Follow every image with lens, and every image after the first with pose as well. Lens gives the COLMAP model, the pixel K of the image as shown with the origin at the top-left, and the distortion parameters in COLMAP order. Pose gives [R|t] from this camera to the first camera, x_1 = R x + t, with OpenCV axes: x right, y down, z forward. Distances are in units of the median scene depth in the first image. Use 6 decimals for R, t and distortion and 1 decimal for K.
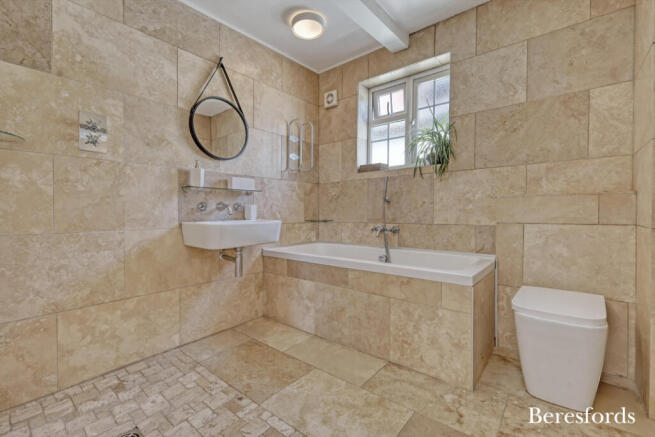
lens RADIAL K [[288.5, 0, 328.6], [0, 288.5, 216.7], [0, 0, 1]] dist [0.004836, 0.000055]
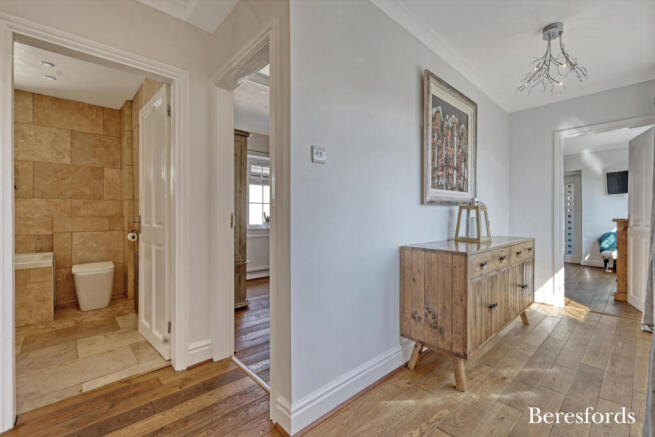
lens RADIAL K [[288.5, 0, 328.8], [0, 288.5, 217.7], [0, 0, 1]] dist [0.004836, 0.000055]
pose [[0.132640, -0.005753, 0.991148, -0.935941], [0.012731, 0.999911, 0.004100, -0.054650], [-0.991083, 0.012075, 0.132701, -0.868425]]
